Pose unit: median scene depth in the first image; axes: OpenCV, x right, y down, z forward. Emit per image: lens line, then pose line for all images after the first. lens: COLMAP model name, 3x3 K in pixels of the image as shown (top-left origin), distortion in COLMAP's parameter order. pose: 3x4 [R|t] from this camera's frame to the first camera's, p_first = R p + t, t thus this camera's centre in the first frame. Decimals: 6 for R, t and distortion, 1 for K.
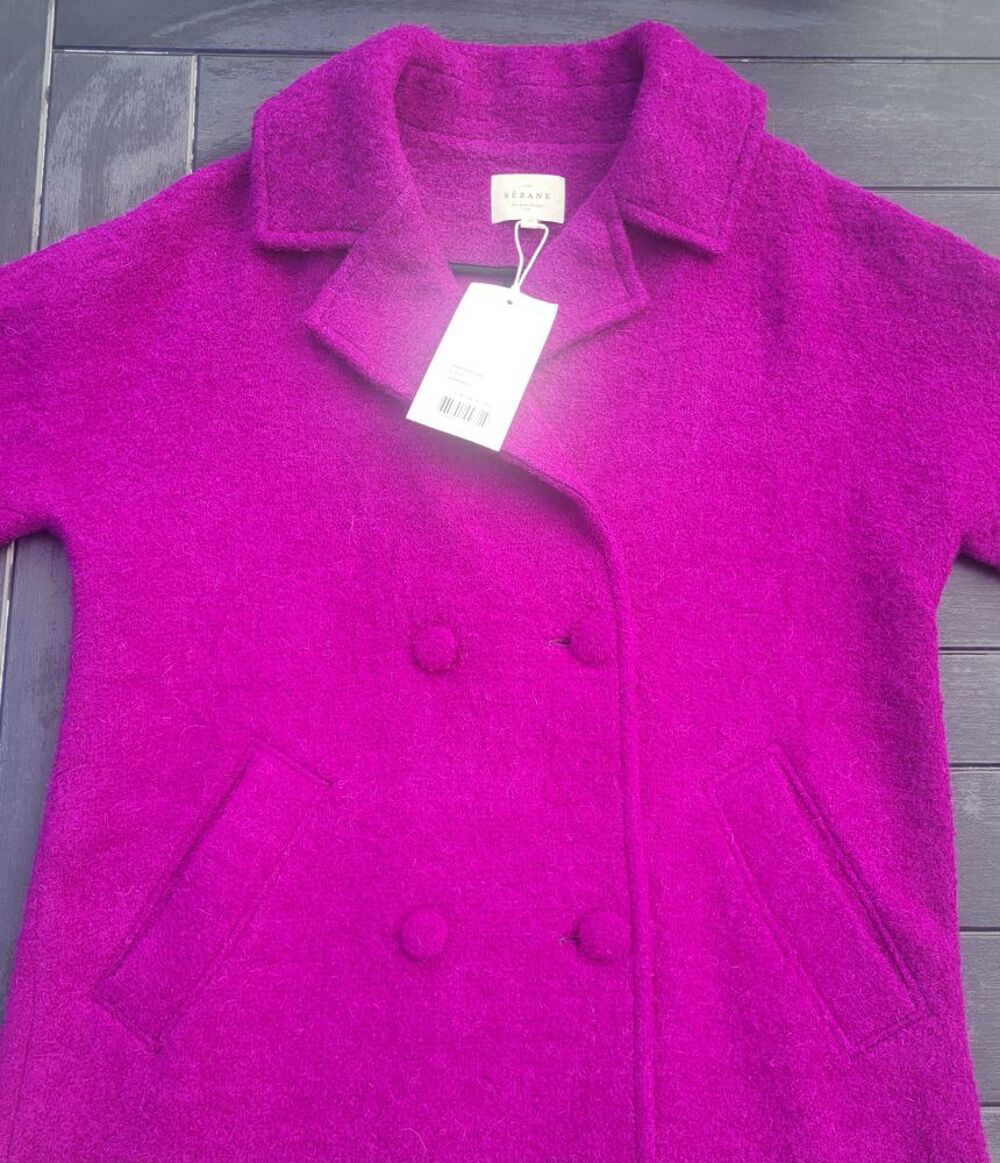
lens RADIAL K [[1320.7, 0, 500.0], [0, 1320.7, 581.5], [0, 0, 1]] dist [0.001217, -0.041930]
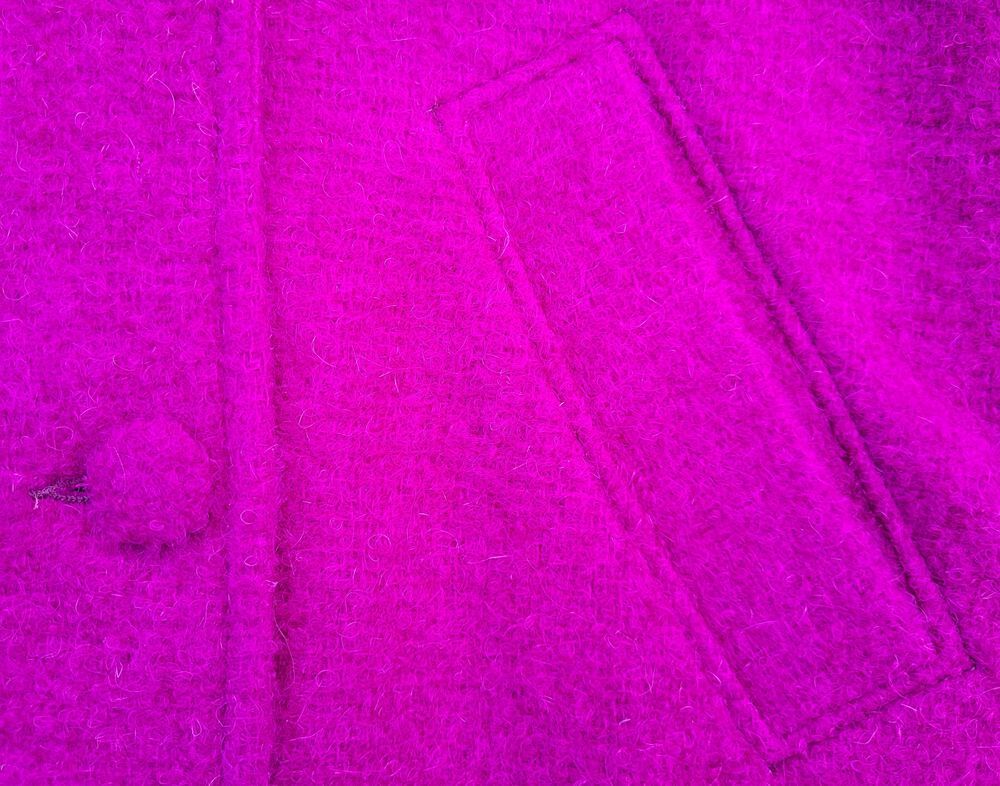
lens RADIAL K [[1180.5, 0, 500.0], [0, 1180.5, 393.0], [0, 0, 1]] dist [-0.070977, -0.004438]
pose [[0.996612, 0.001949, 0.082225, 0.139192], [-0.019150, 0.977744, 0.208928, 0.158297], [-0.079988, -0.209795, 0.974468, 0.620449]]
